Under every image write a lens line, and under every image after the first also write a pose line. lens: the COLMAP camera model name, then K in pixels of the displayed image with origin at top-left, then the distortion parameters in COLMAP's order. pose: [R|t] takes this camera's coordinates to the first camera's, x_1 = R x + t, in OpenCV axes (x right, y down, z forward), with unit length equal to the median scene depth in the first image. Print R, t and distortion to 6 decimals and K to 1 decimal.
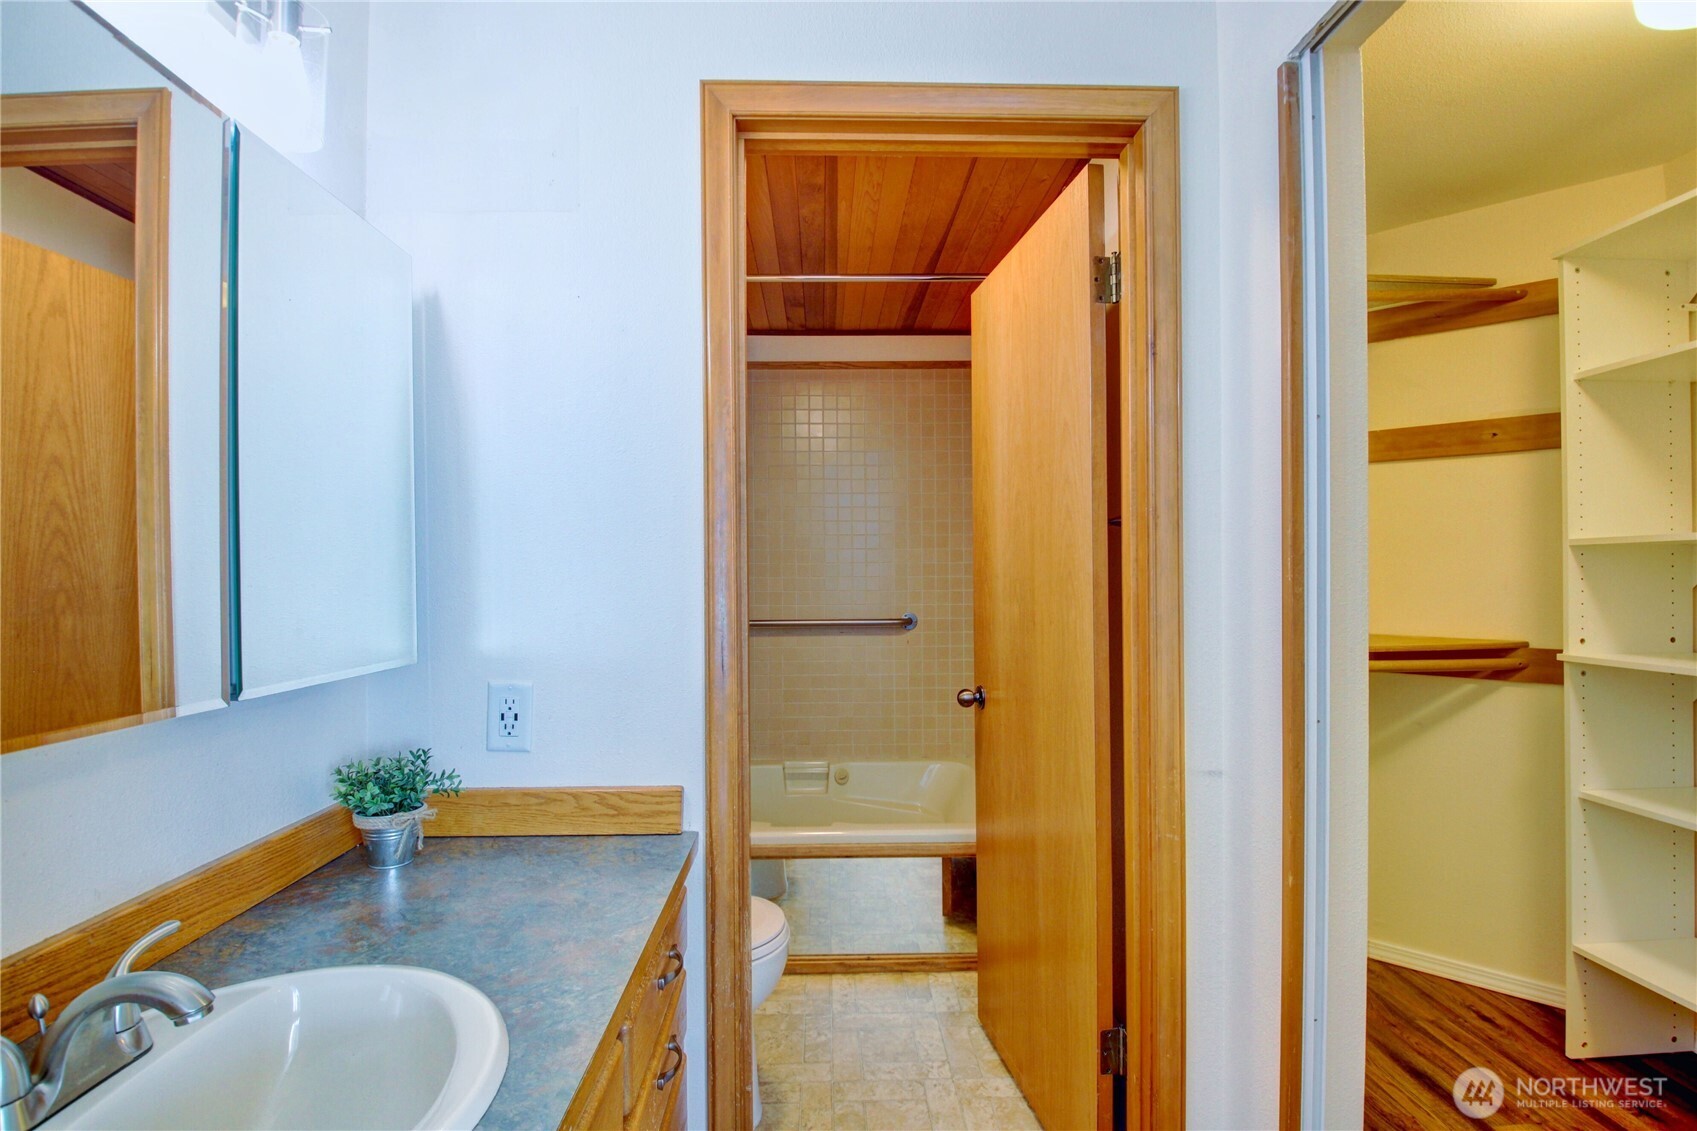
lens RADIAL K [[804.7, 0, 843.8], [0, 804.7, 576.9], [0, 0, 1]] dist [0.002161, -0.019597]
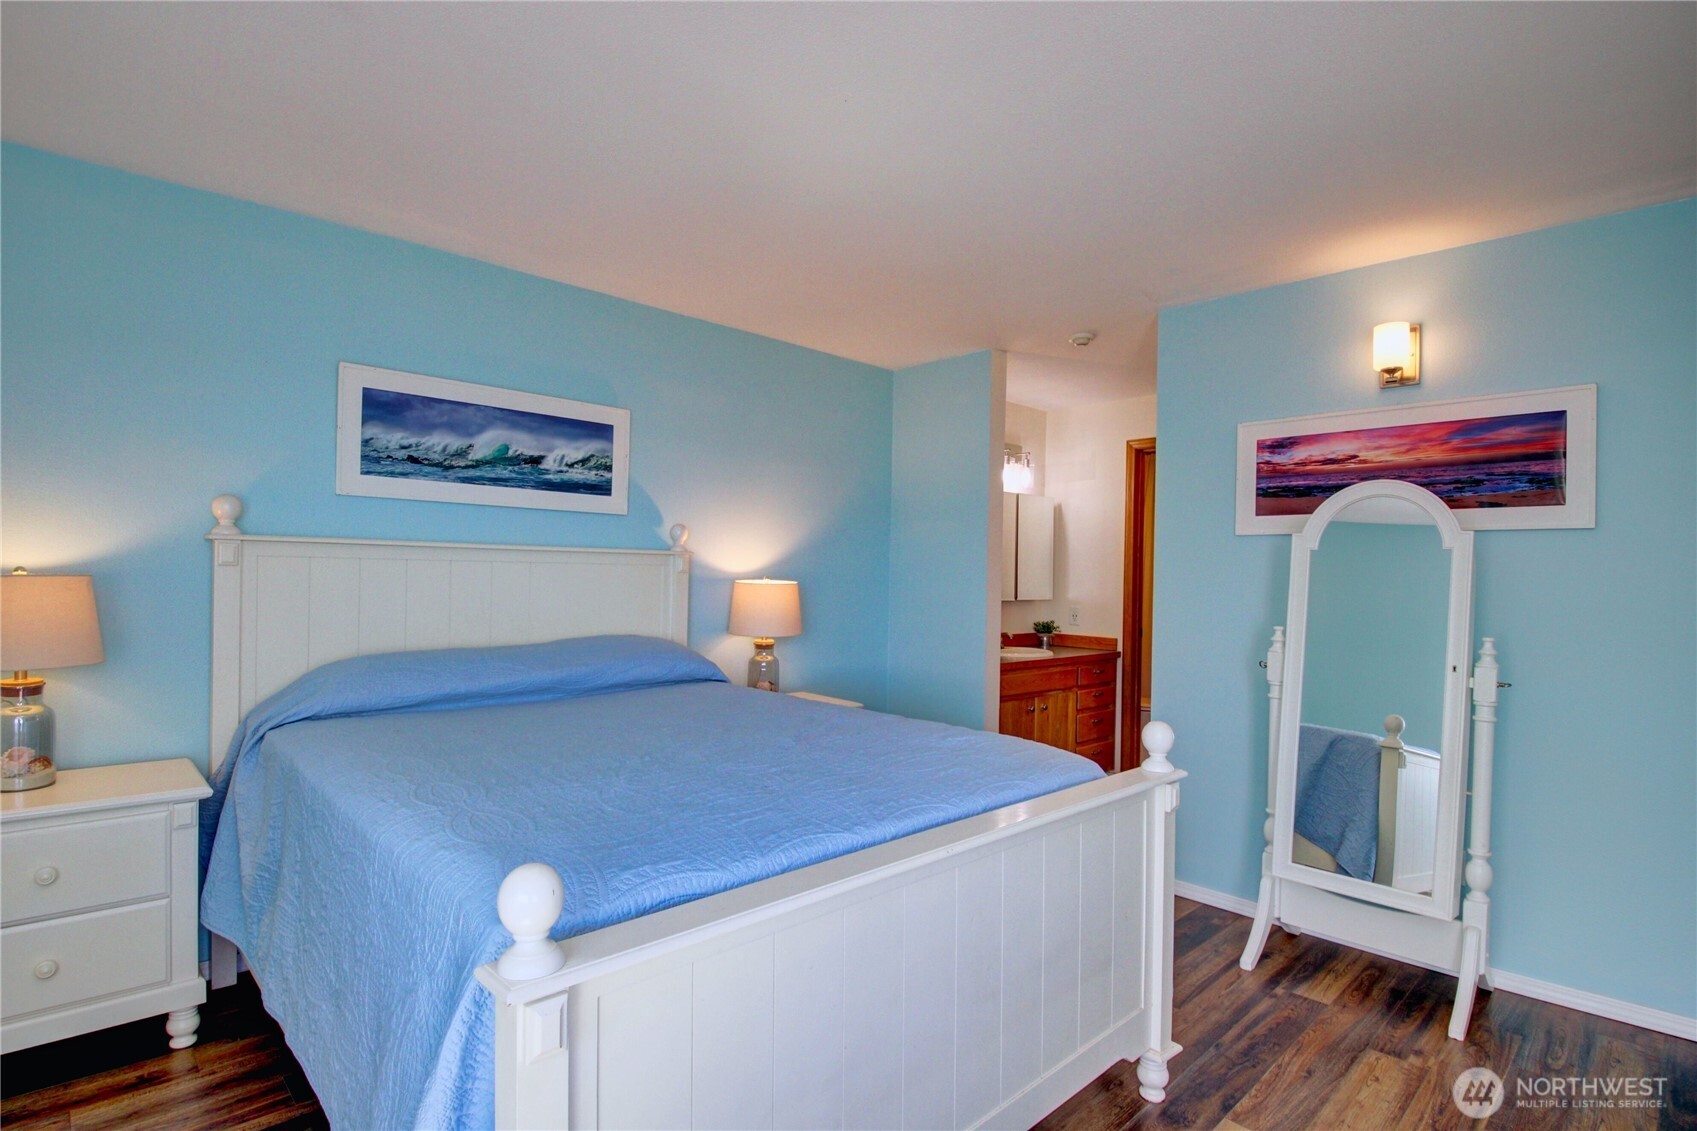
lens RADIAL K [[822.3, 0, 837.2], [0, 822.3, 574.3], [0, 0, 1]] dist [0.018199, -0.033461]
pose [[0.665017, 0.013426, -0.746707, 1.735363], [-0.018557, 0.999827, 0.001451, -0.005671], [0.746598, 0.012892, 0.665151, -2.417628]]
